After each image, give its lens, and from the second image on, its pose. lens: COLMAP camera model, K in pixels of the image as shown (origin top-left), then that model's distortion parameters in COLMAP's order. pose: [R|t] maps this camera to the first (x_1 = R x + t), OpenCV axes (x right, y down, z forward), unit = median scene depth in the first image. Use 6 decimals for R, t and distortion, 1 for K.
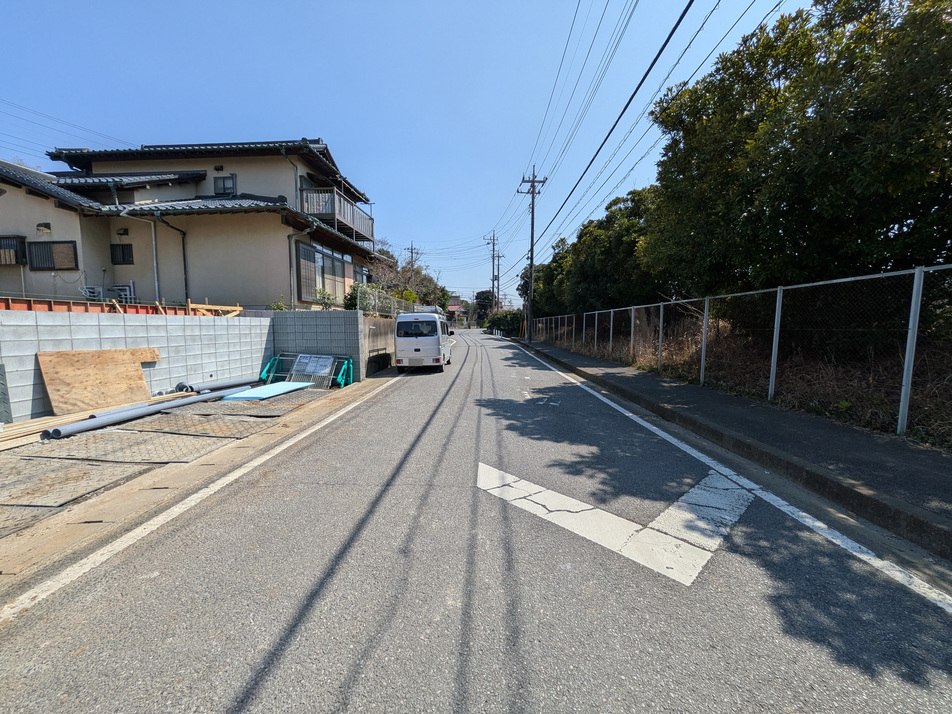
lens RADIAL K [[378.3, 0, 477.9], [0, 378.3, 358.7], [0, 0, 1]] dist [-0.002684, 0.000718]
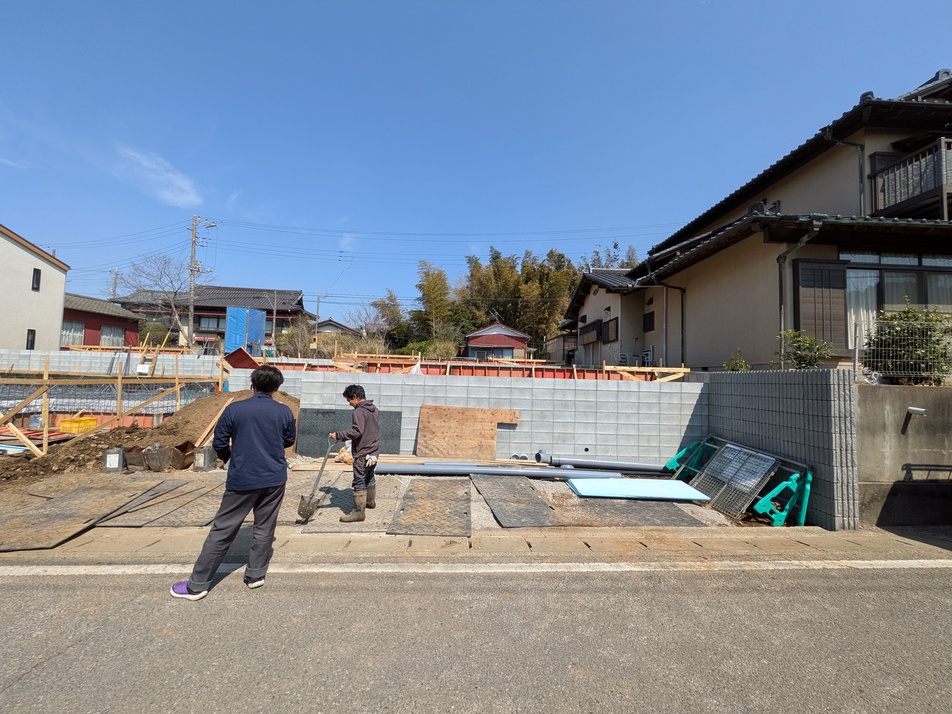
lens RADIAL K [[378.3, 0, 477.7], [0, 378.3, 358.5], [0, 0, 1]] dist [-0.002684, 0.000718]
pose [[0.099423, -0.048002, -0.993887, 0.087450], [-0.117794, 0.991244, -0.059658, -0.056230], [0.988048, 0.123005, 0.092898, 0.474924]]
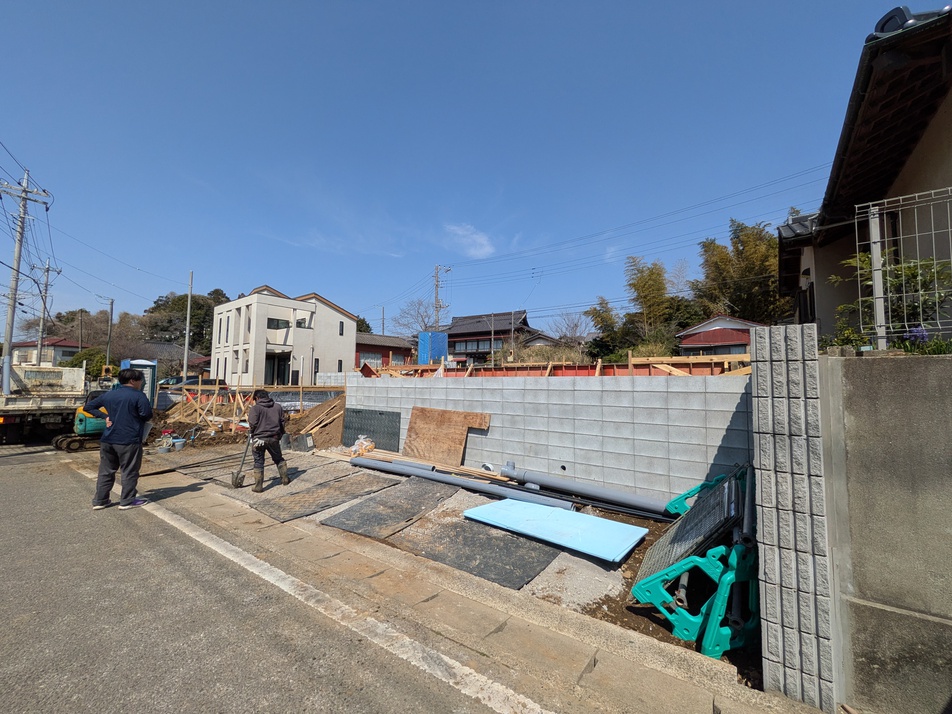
lens RADIAL K [[378.3, 0, 477.5], [0, 378.3, 356.3], [0, 0, 1]] dist [-0.002684, 0.000718]
pose [[-0.545066, -0.065701, -0.835815, -0.049673], [-0.081274, 0.996370, -0.025320, -0.084869], [0.834444, 0.054129, -0.548428, 0.885959]]
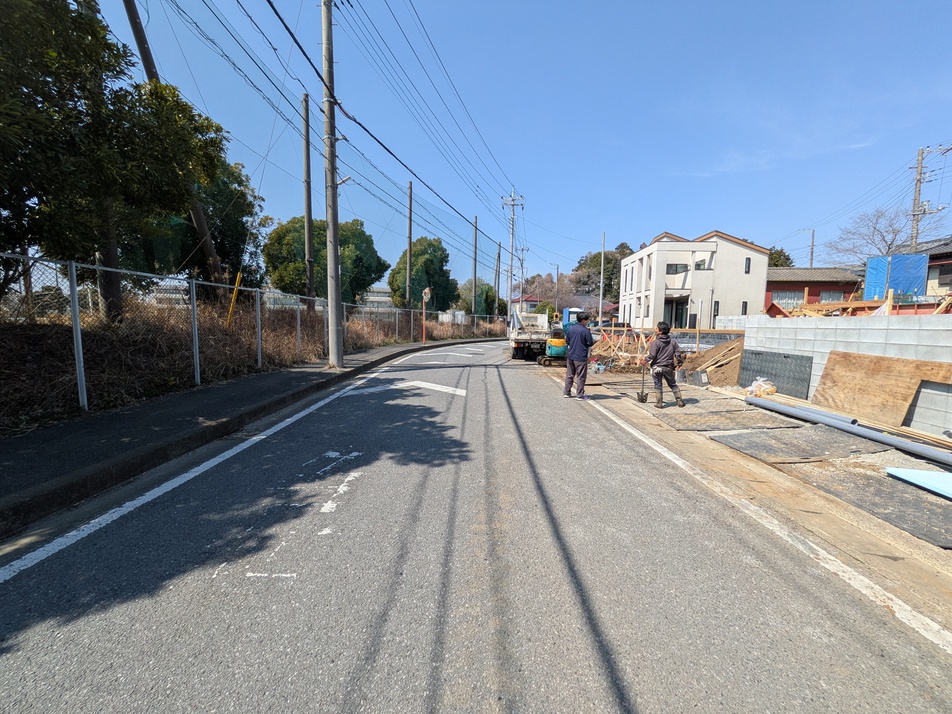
lens RADIAL K [[378.3, 0, 478.4], [0, 378.3, 355.3], [0, 0, 1]] dist [-0.002684, 0.000718]
pose [[-0.999380, -0.015703, -0.031521, 0.000211], [-0.020833, 0.985284, 0.169653, -0.083327], [0.028393, 0.170204, -0.985000, 0.976213]]
